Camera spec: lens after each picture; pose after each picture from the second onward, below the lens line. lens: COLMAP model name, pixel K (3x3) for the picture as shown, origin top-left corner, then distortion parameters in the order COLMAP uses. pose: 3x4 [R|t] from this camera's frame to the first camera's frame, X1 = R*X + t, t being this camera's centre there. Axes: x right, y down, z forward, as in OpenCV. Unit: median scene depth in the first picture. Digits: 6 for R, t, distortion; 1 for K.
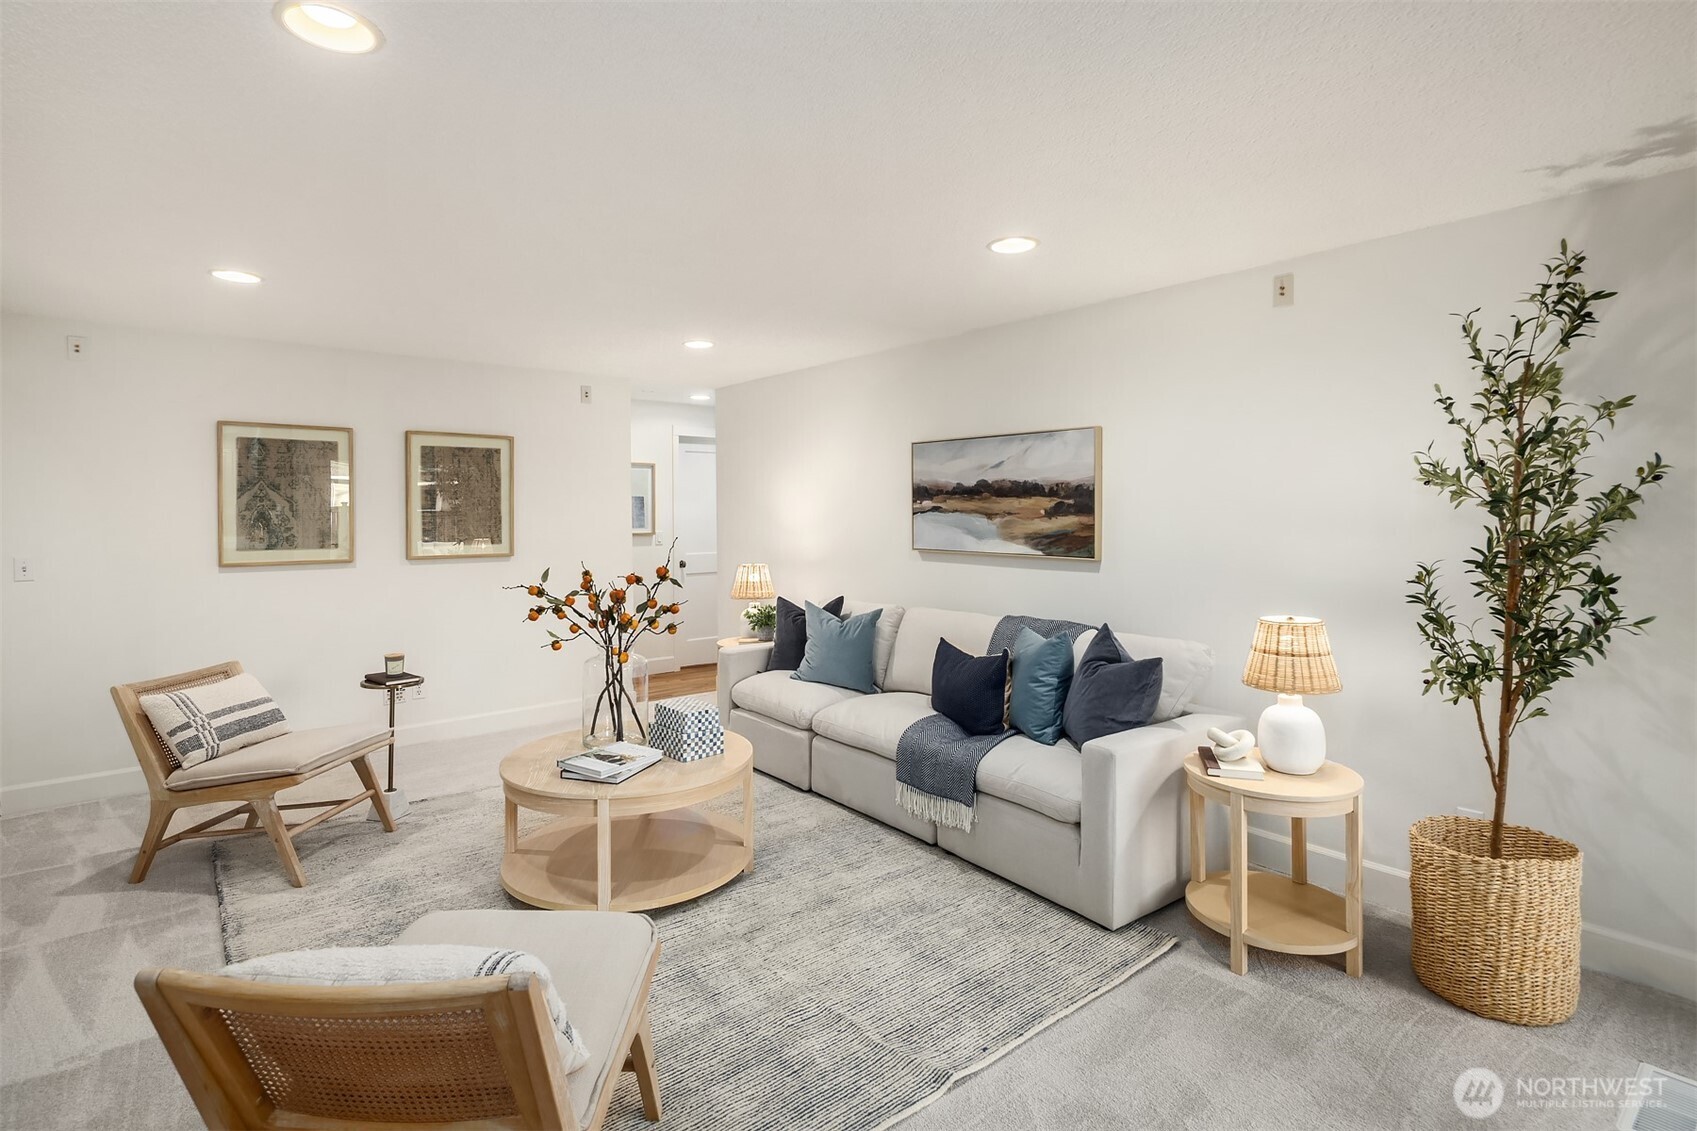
lens RADIAL K [[831.8, 0, 846.2], [0, 831.8, 523.5], [0, 0, 1]] dist [0.000947, 0.000372]
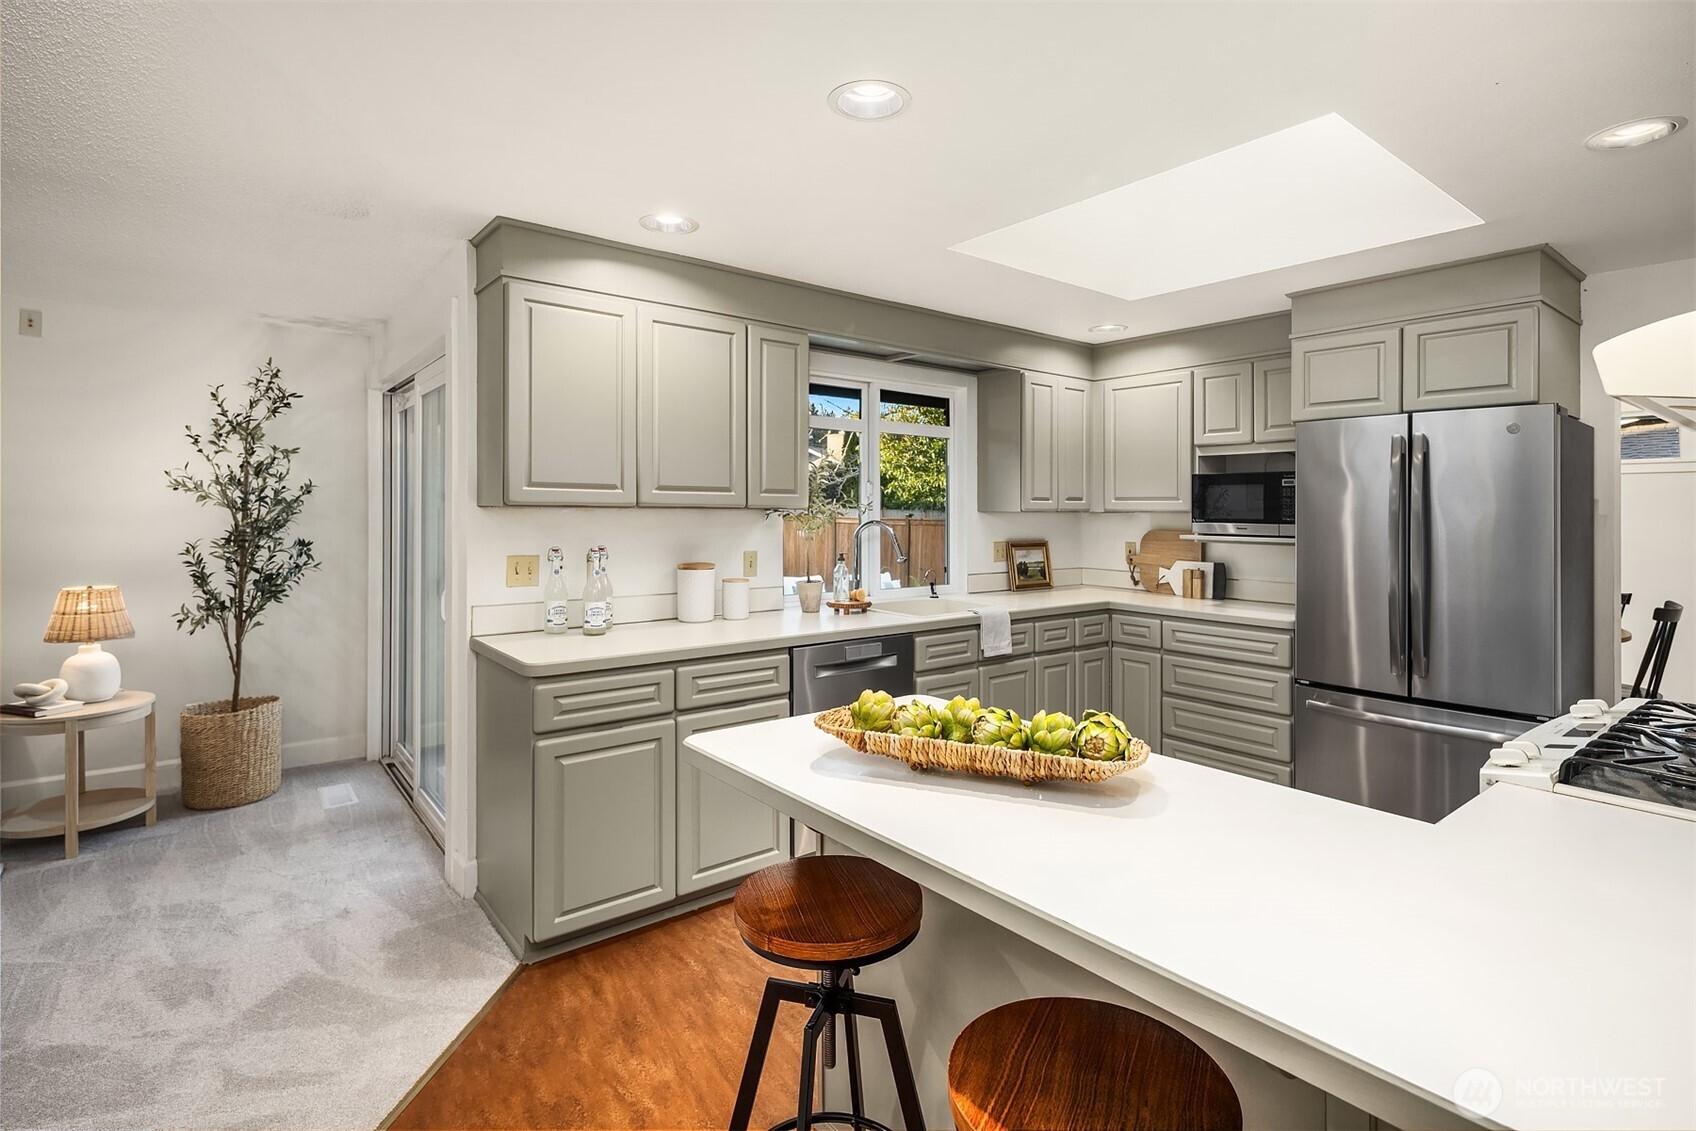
lens RADIAL K [[831.3, 0, 845.7], [0, 831.3, 523.5], [0, 0, 1]] dist [0.000947, 0.000372]
pose [[0.037039, -0.005167, 0.999300, -0.851355], [0.007421, 0.999960, 0.004895, 0.016853], [-0.999286, 0.007235, 0.037076, -0.292095]]
